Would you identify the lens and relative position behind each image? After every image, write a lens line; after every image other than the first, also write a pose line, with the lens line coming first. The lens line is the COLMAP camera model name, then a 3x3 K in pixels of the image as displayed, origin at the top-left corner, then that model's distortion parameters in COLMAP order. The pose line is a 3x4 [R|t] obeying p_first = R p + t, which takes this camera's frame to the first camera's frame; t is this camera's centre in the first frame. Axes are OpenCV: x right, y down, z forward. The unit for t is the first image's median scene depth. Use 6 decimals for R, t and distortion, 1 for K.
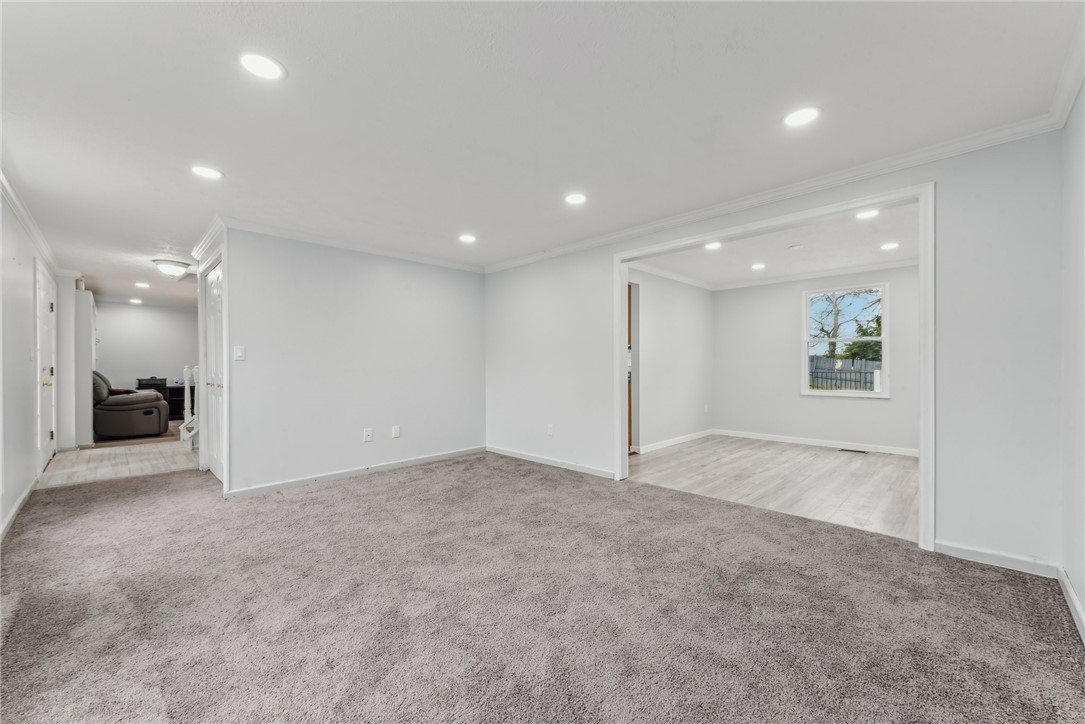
lens RADIAL K [[430.2, 0, 538.4], [0, 430.2, 361.4], [0, 0, 1]] dist [0.005344, -0.000636]
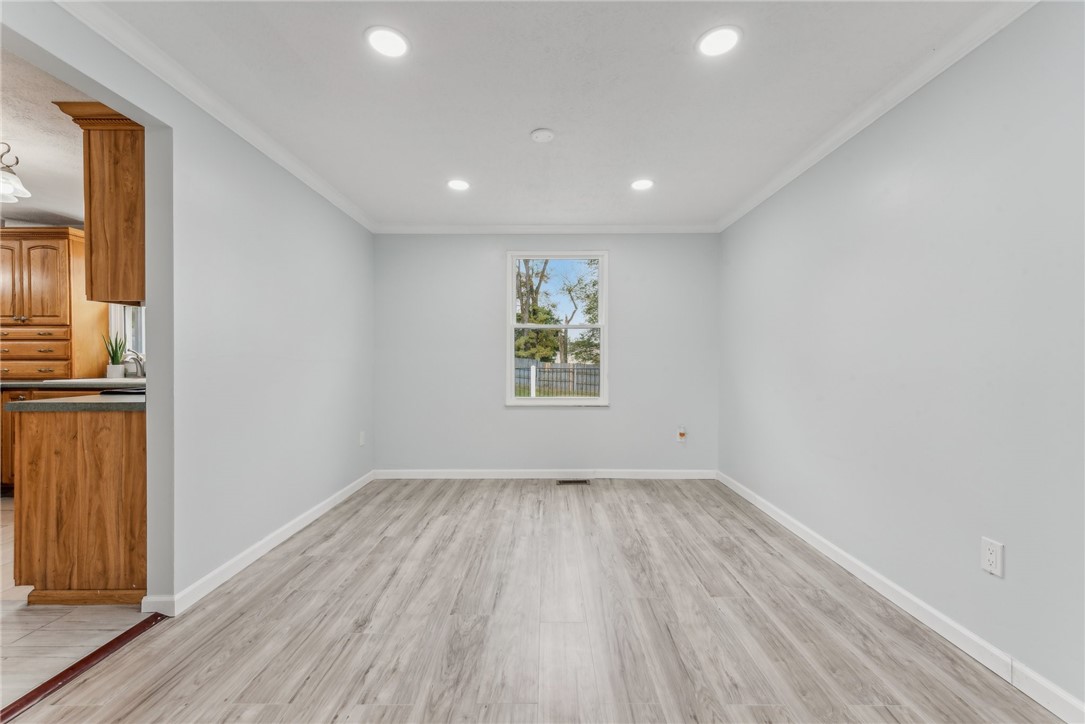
lens RADIAL K [[430.2, 0, 548.4], [0, 430.2, 361.4], [0, 0, 1]] dist [0.005344, -0.000636]
pose [[0.702438, 0.000889, 0.711745, 0.196504], [-0.004757, 0.999983, 0.003445, 0.006770], [-0.711729, -0.005806, 0.702430, 0.531874]]
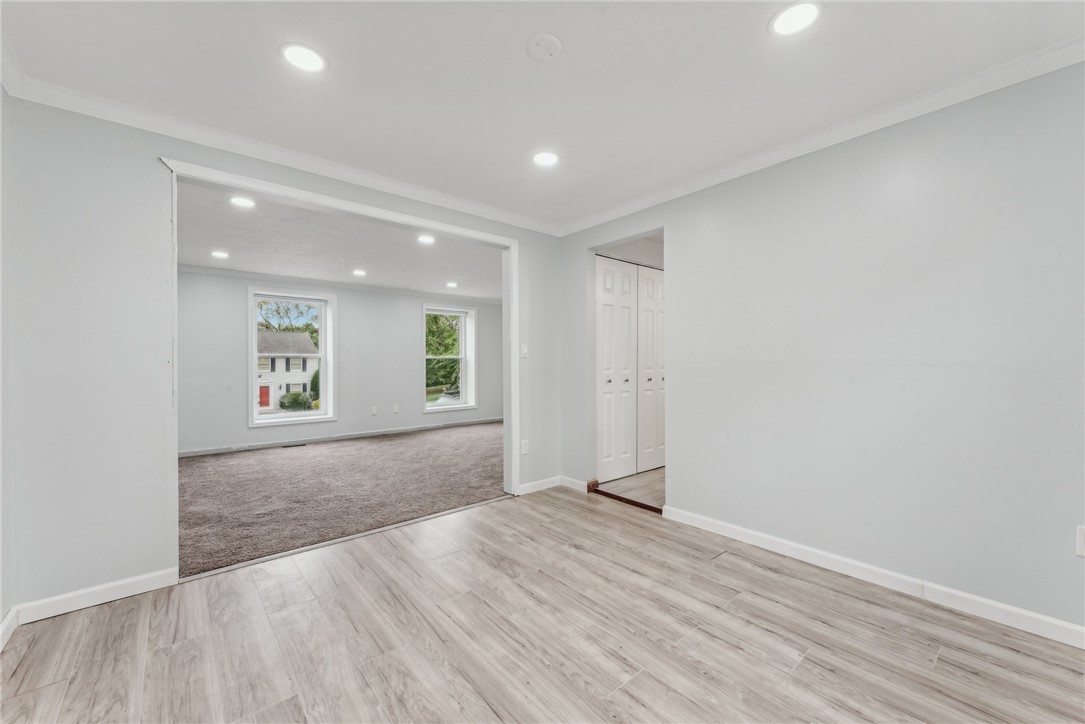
lens RADIAL K [[430.2, 0, 546.4], [0, 430.2, 364.3], [0, 0, 1]] dist [0.005344, -0.000636]
pose [[-0.068477, 0.008046, -0.997620, 0.811859], [0.005105, 0.999957, 0.007715, 0.002638], [0.997640, -0.004564, -0.068515, 0.864847]]
